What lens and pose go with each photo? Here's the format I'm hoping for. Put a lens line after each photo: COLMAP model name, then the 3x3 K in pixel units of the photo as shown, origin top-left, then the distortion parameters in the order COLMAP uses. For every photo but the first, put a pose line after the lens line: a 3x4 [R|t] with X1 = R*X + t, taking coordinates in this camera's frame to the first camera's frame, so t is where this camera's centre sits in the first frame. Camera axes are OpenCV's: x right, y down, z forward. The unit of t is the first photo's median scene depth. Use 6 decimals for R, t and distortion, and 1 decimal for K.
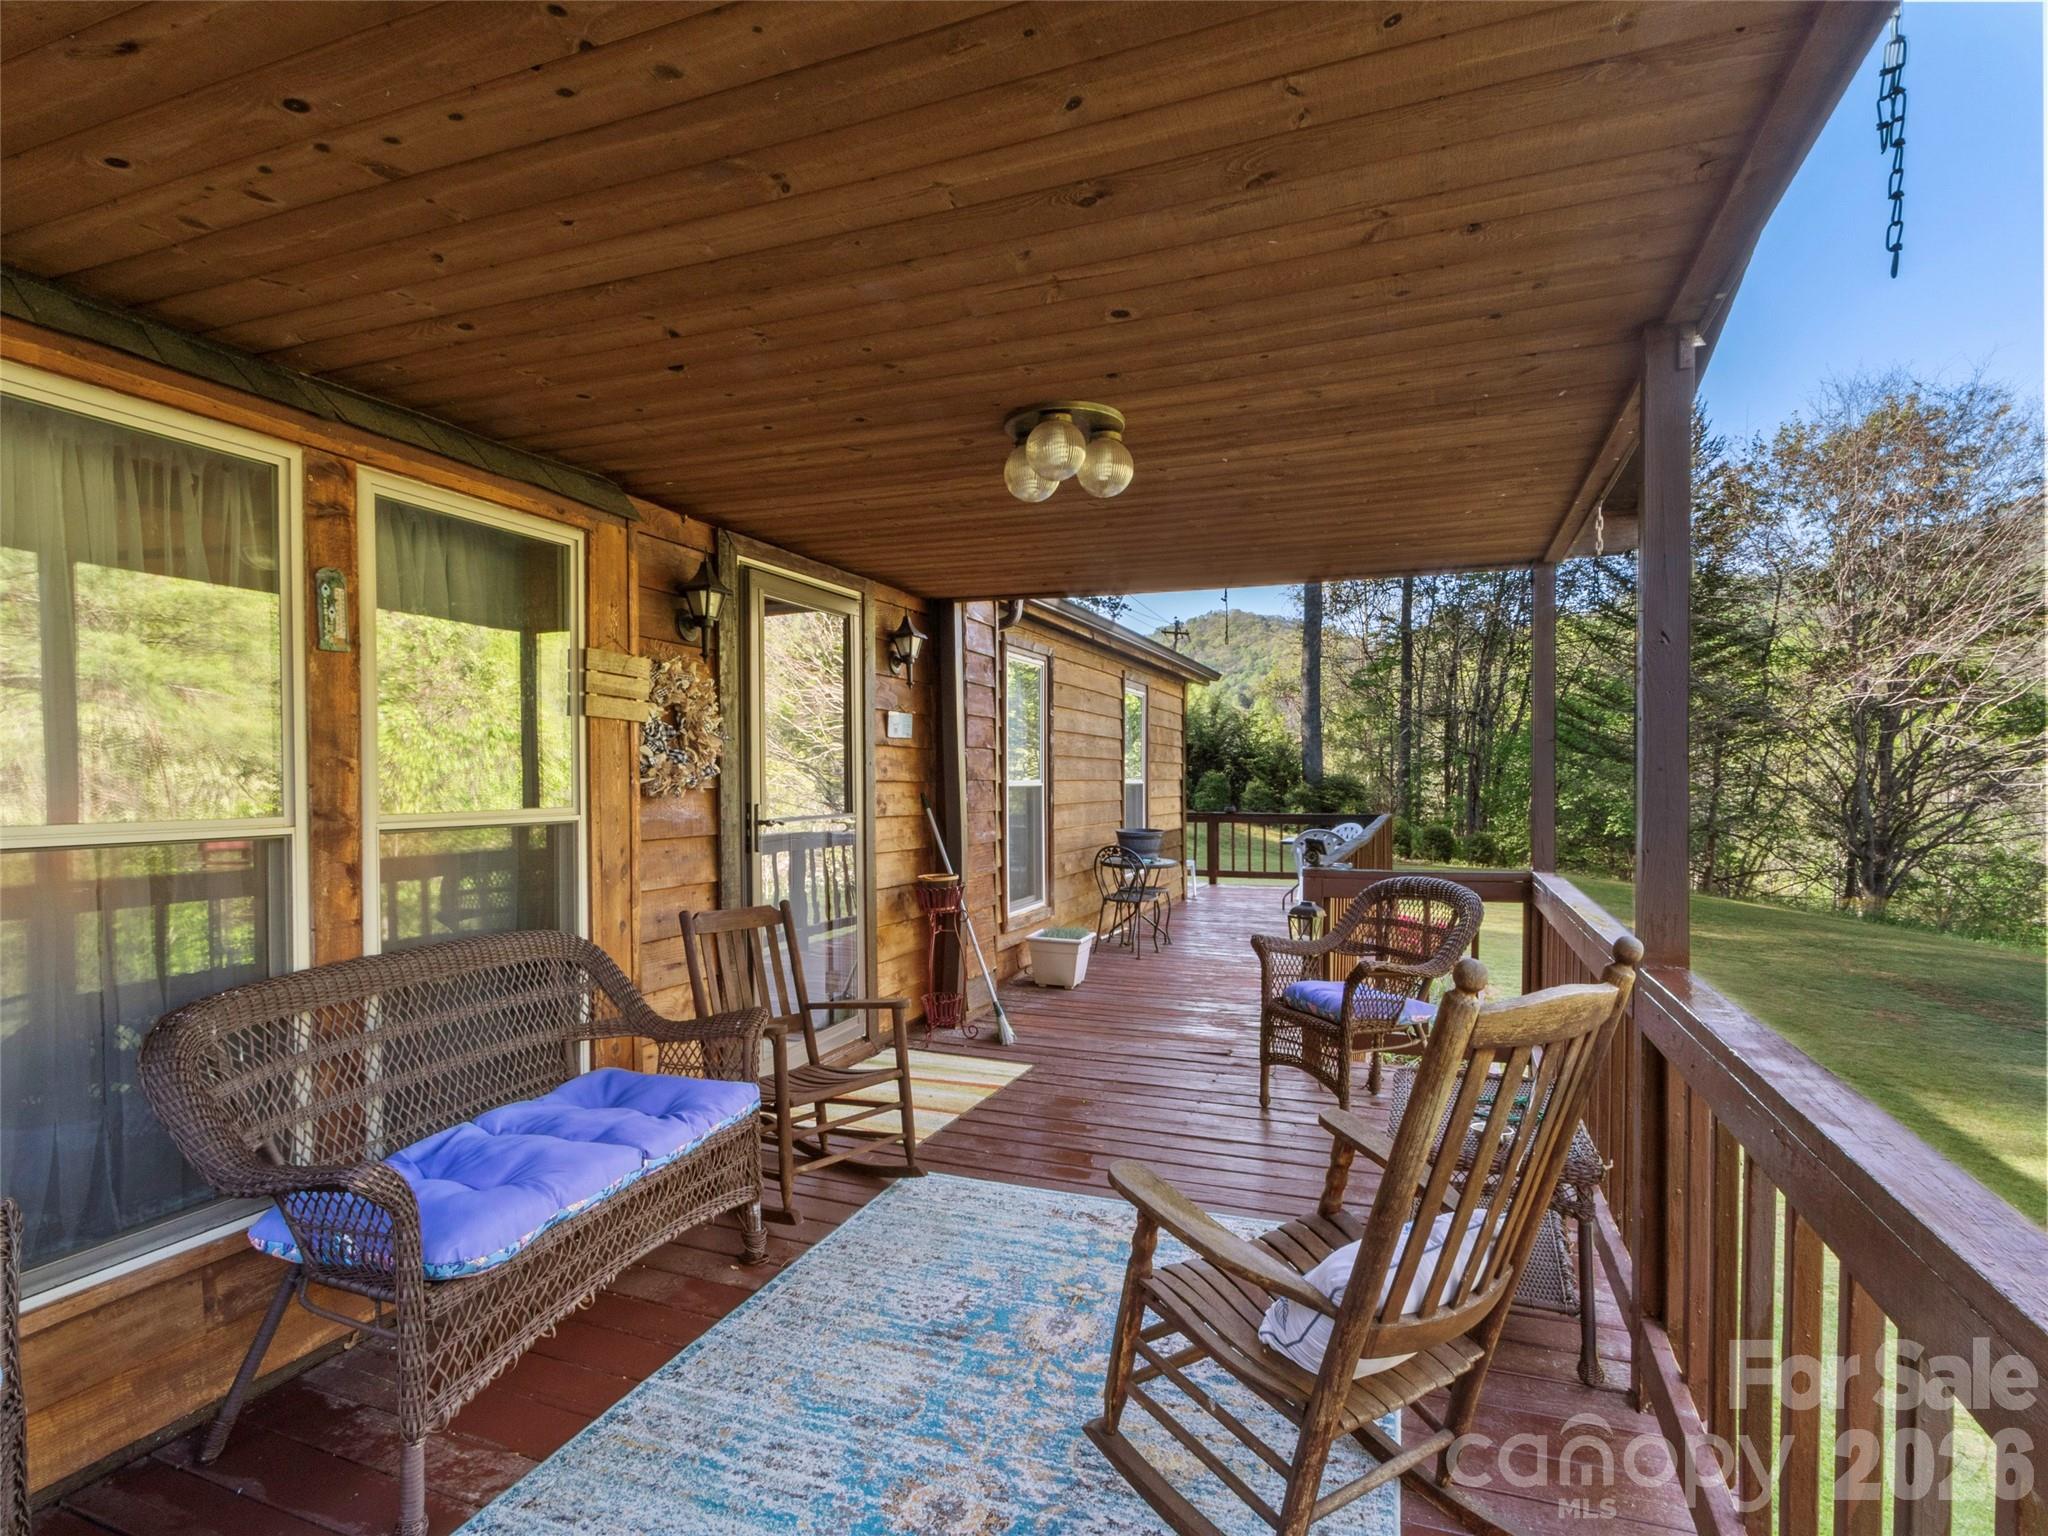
lens RADIAL K [[1064.4, 0, 1022.3], [0, 1064.4, 777.6], [0, 0, 1]] dist [0.009302, -0.005147]
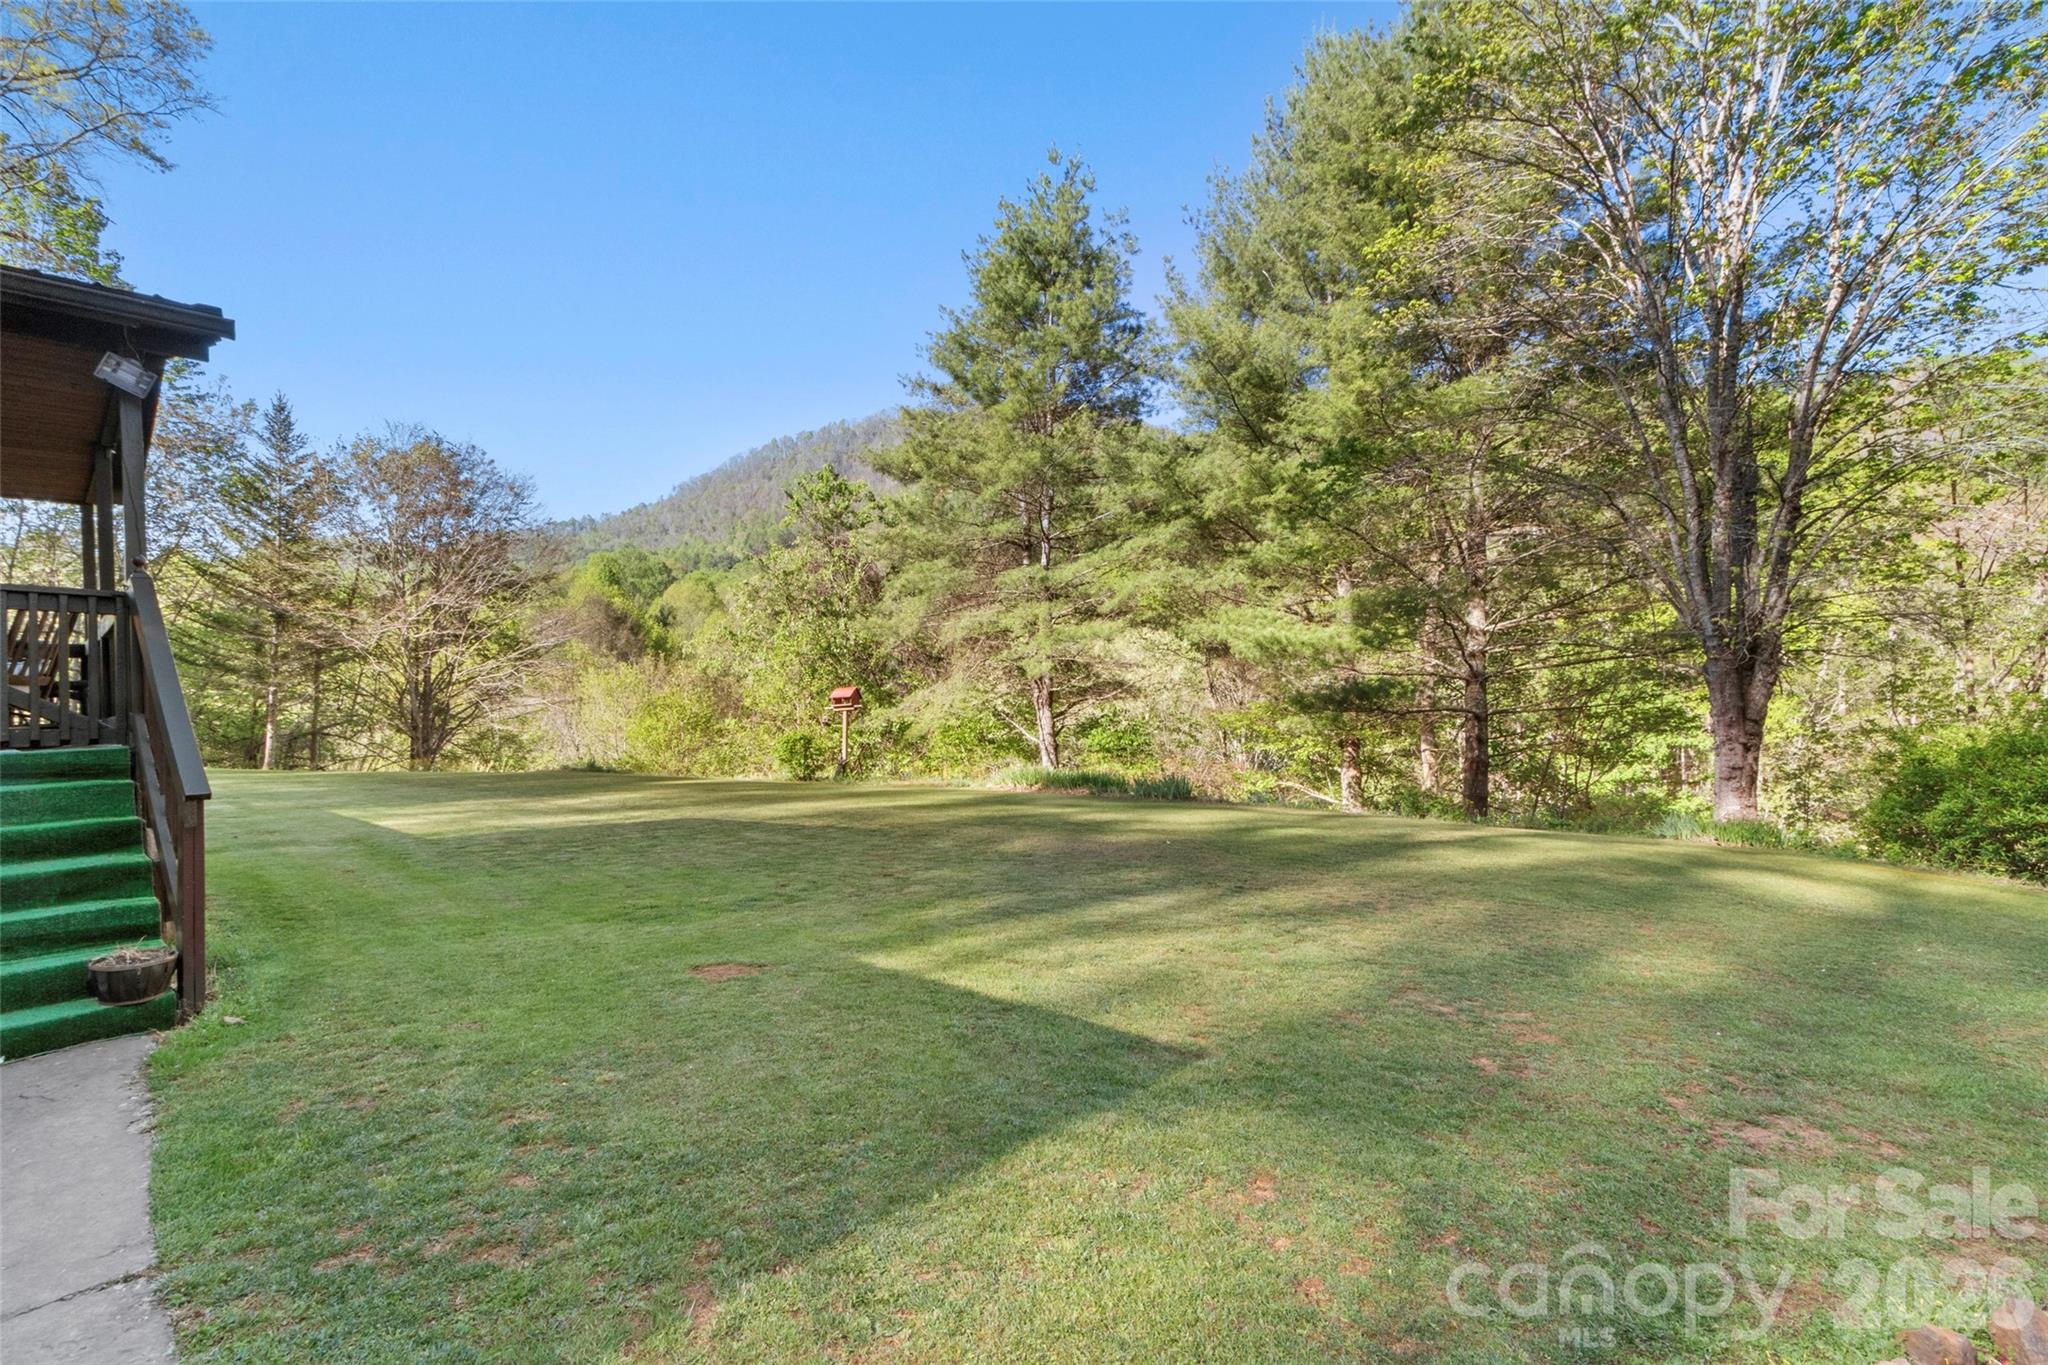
lens RADIAL K [[930.9, 0, 1007.6], [0, 930.9, 707.1], [0, 0, 1]] dist [0.003407, -0.001205]
pose [[0.383727, -0.014706, 0.923329, -0.091346], [0.029458, 0.999559, 0.003677, 0.044397], [-0.922977, 0.025788, 0.383991, -0.241861]]
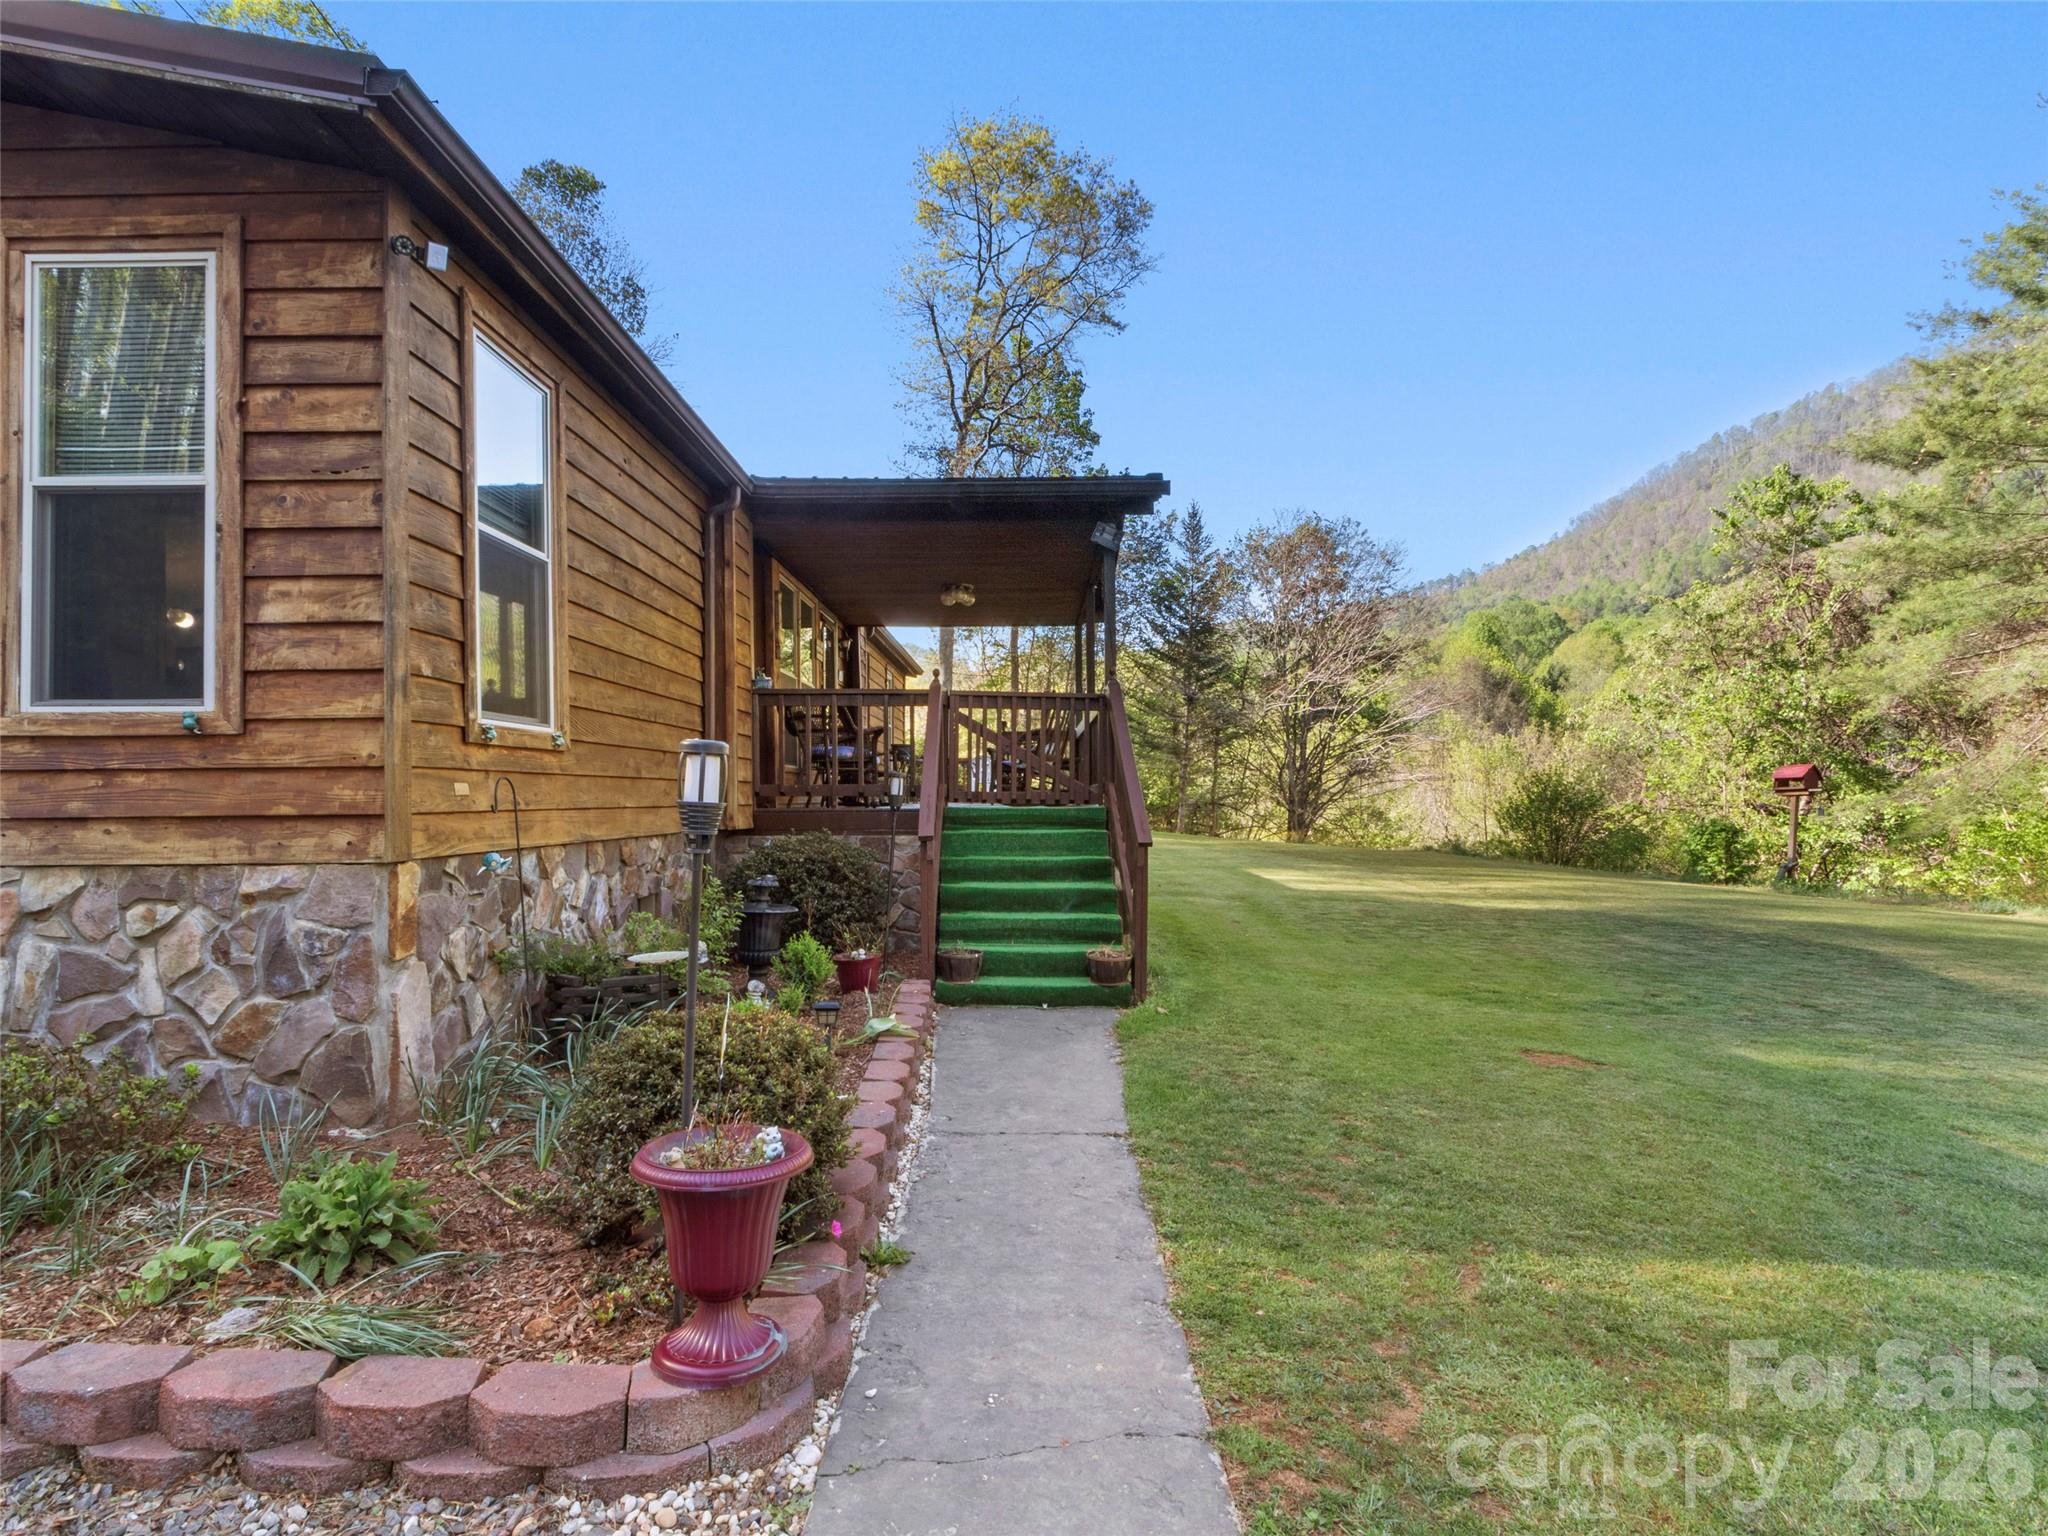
lens RADIAL K [[1064.4, 0, 1011.7], [0, 1064.4, 770.4], [0, 0, 1]] dist [0.009302, -0.005147]
pose [[0.939122, 0.004637, 0.343554, -0.114228], [0.003924, 0.999699, -0.024220, 0.044764], [-0.343562, 0.024094, 0.938821, -0.279108]]
